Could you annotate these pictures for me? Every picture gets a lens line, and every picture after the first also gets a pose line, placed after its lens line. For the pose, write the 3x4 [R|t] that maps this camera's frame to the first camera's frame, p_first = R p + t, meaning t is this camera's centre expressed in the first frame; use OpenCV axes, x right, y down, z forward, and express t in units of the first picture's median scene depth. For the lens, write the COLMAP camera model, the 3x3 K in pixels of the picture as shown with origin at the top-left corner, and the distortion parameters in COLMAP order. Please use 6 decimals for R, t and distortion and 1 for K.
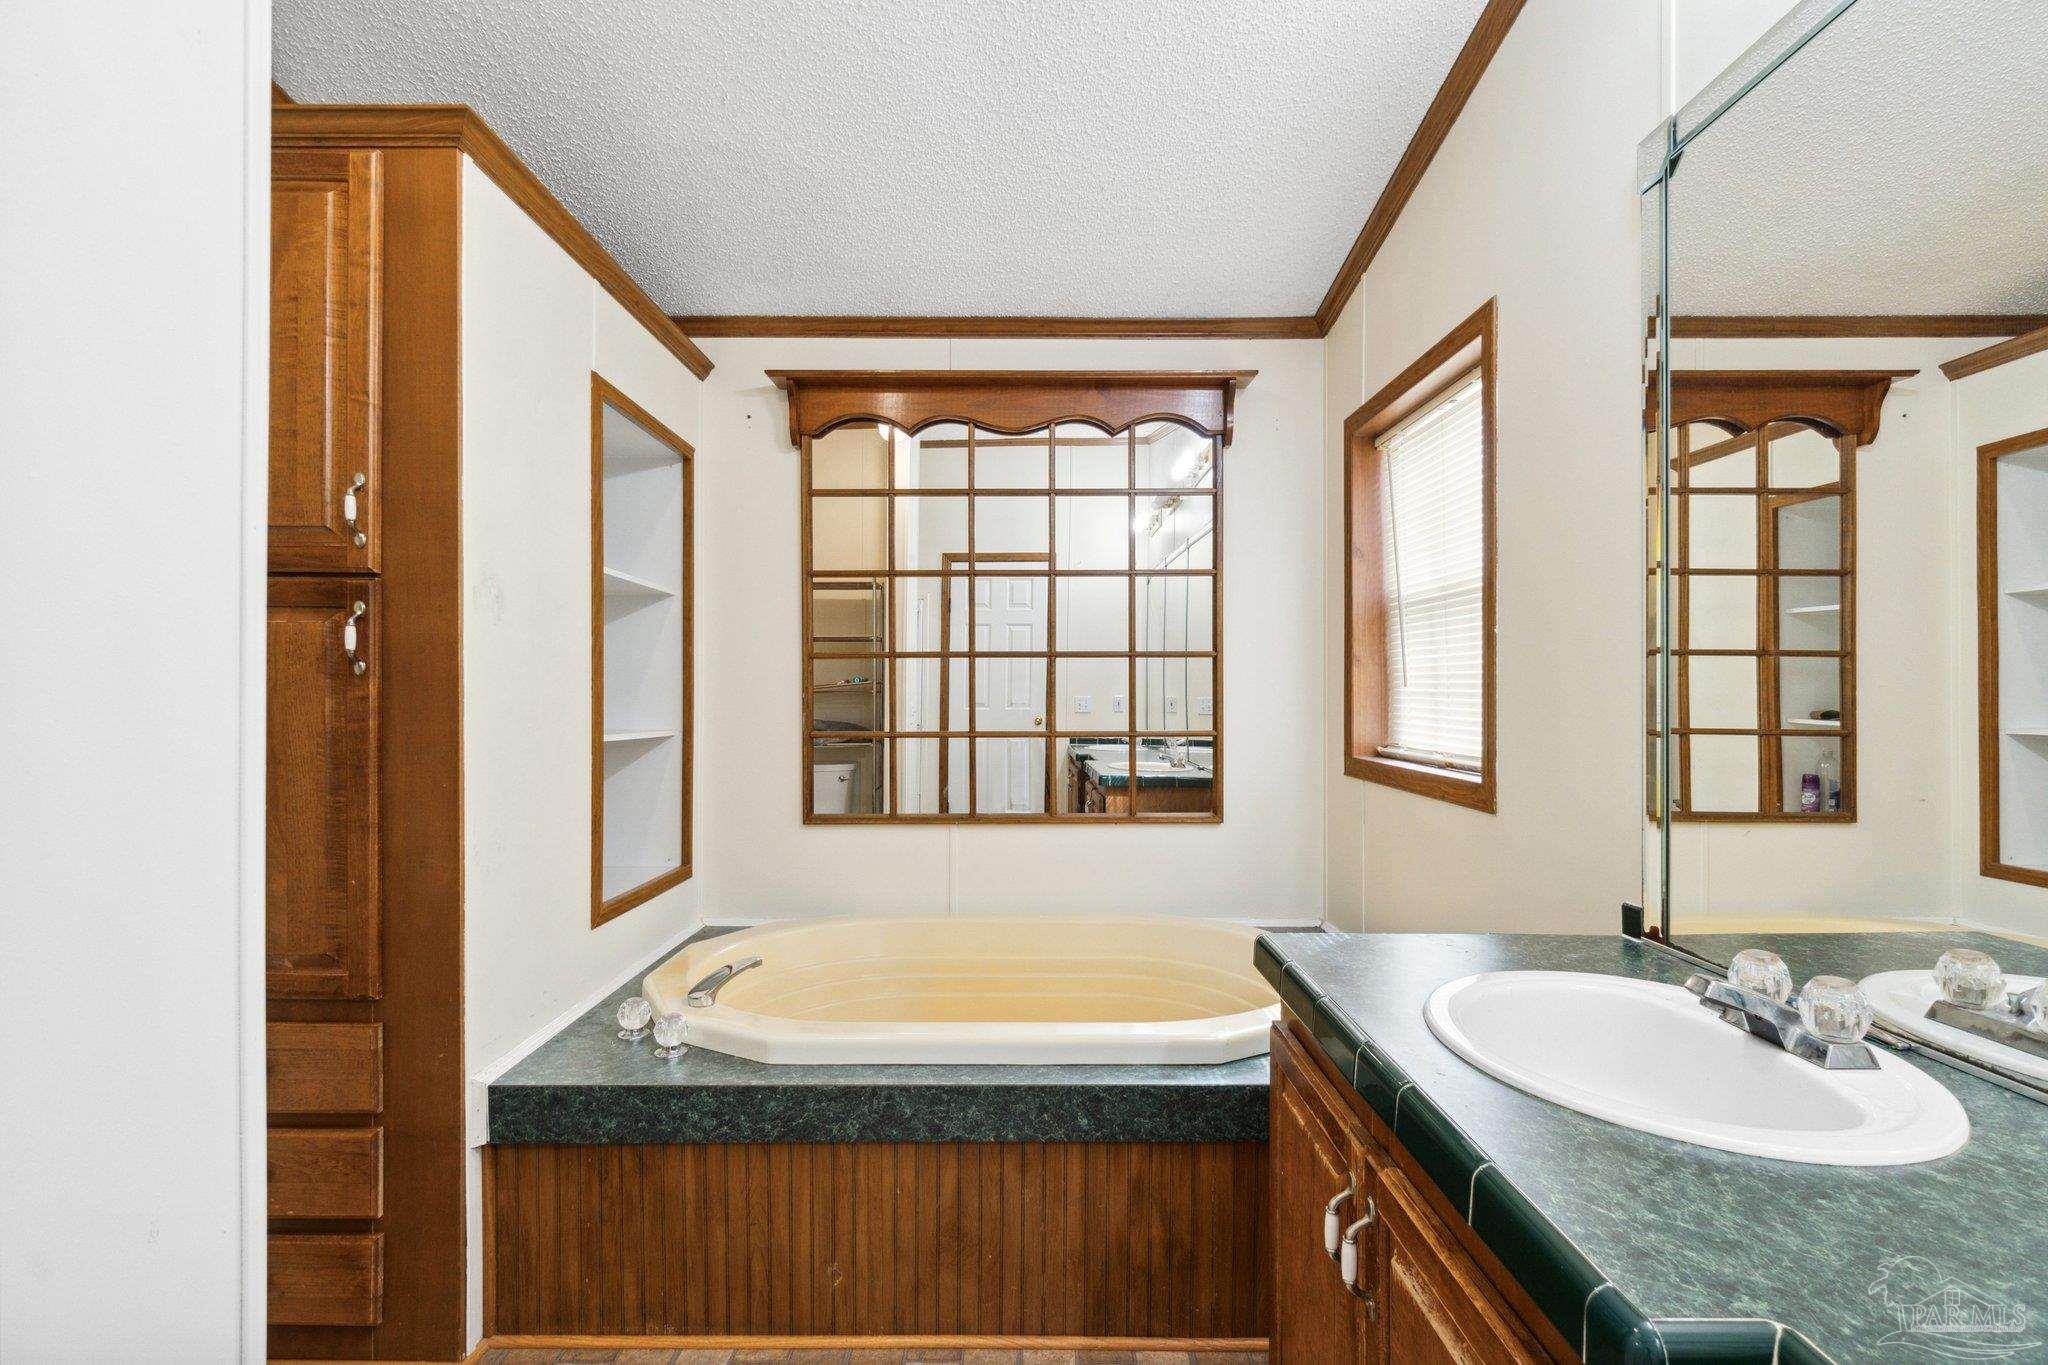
lens RADIAL K [[948.0, 0, 1035.0], [0, 948.0, 692.1], [0, 0, 1]] dist [-0.007205, 0.001738]
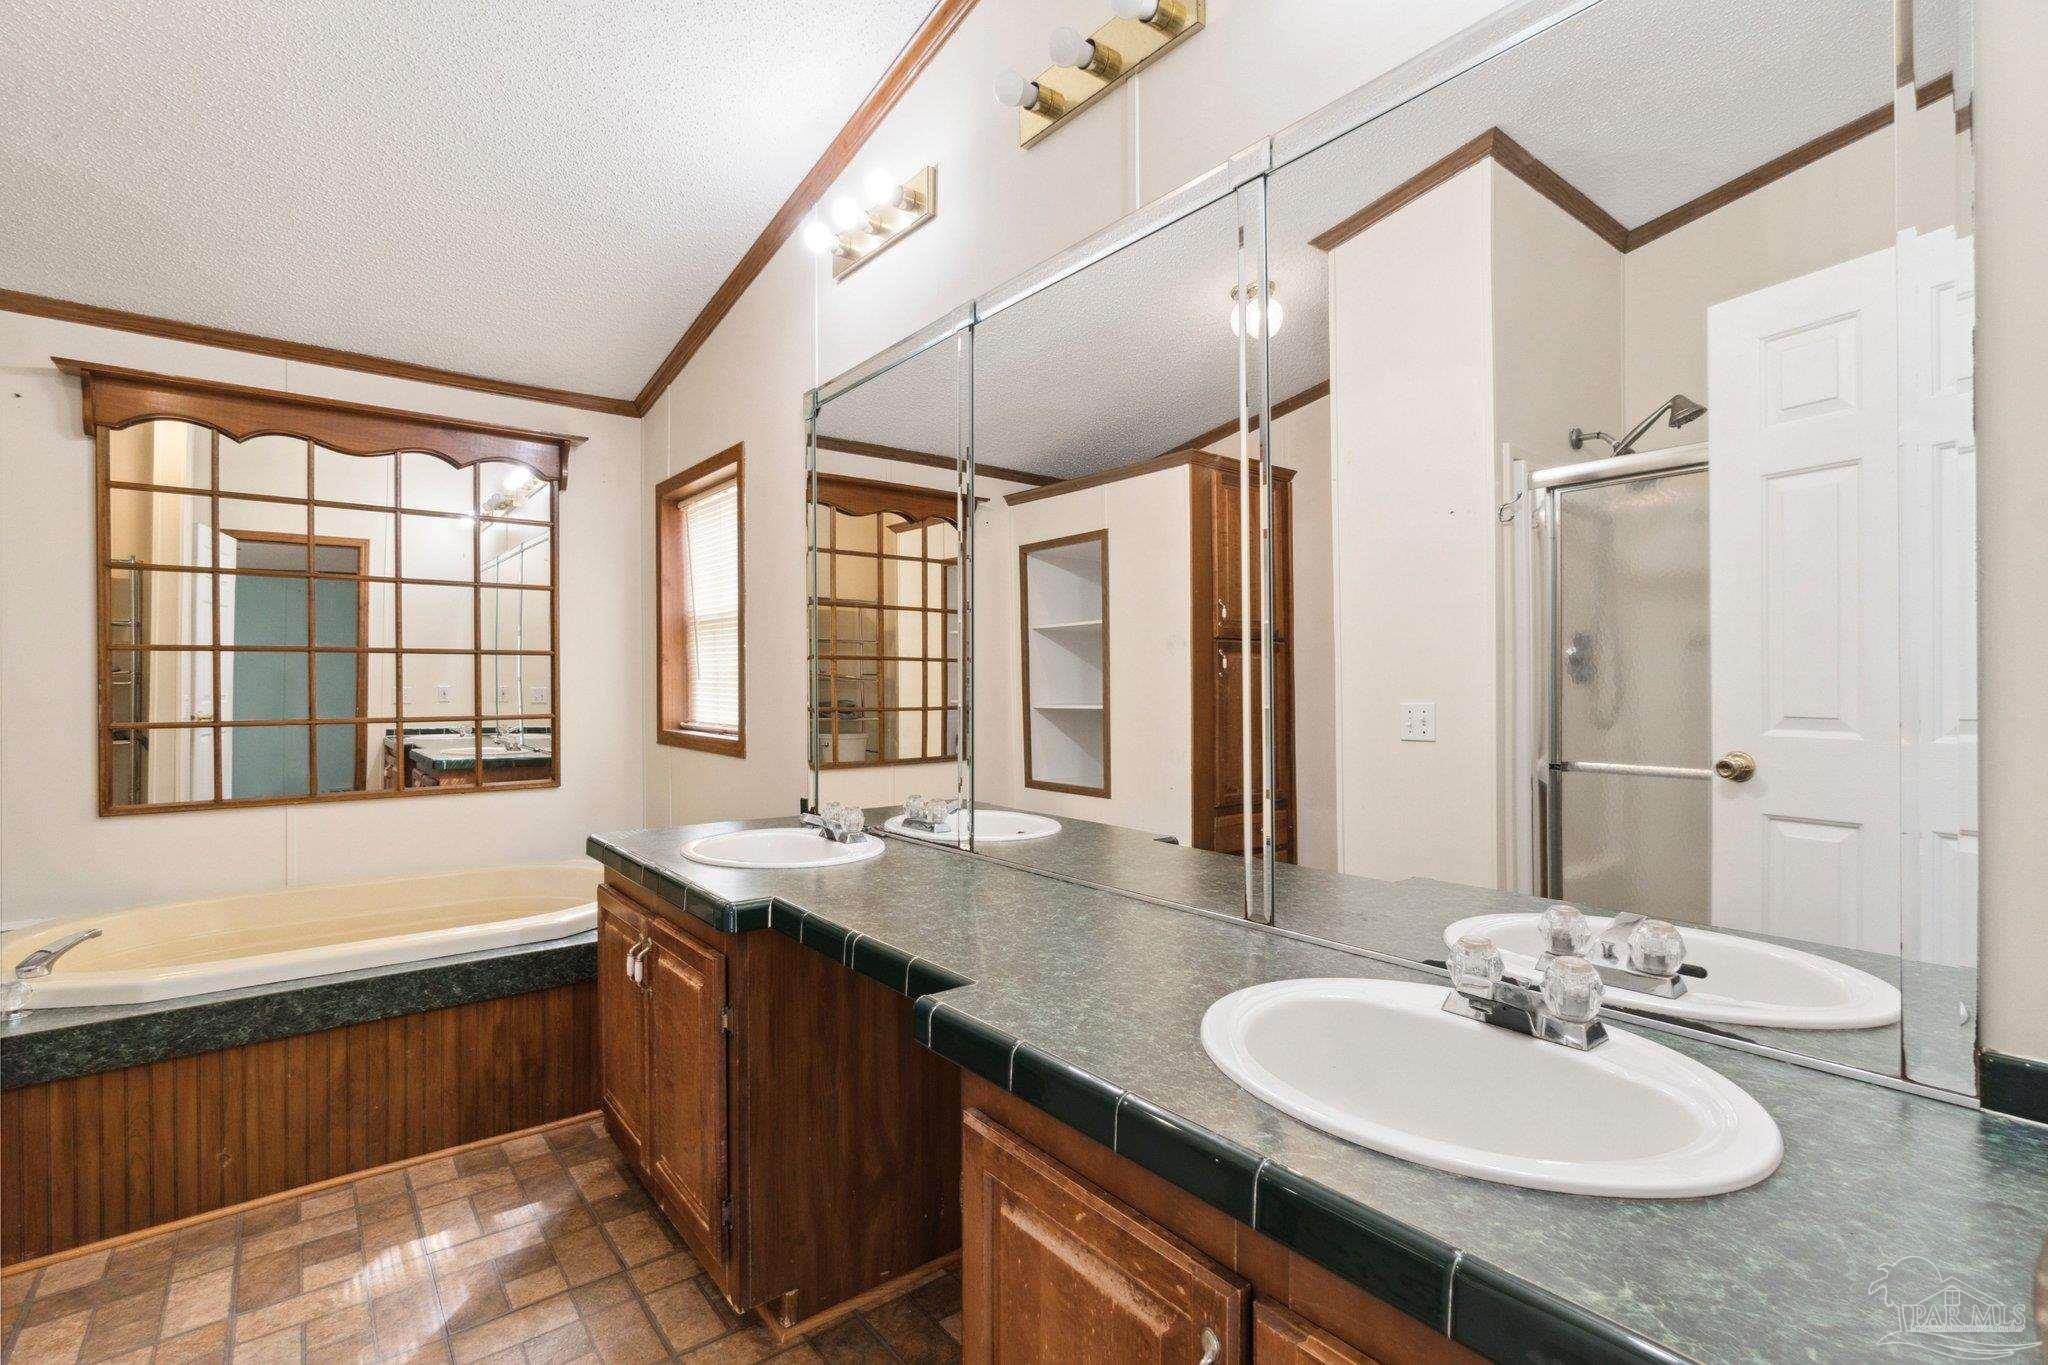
lens RADIAL K [[948.0, 0, 1035.0], [0, 948.0, 692.1], [0, 0, 1]] dist [-0.007205, 0.001738]
pose [[0.784468, -0.007703, 0.620121, -0.139257], [-0.000232, 0.999919, 0.012715, -0.006888], [-0.620169, -0.010118, 0.784403, -0.613766]]
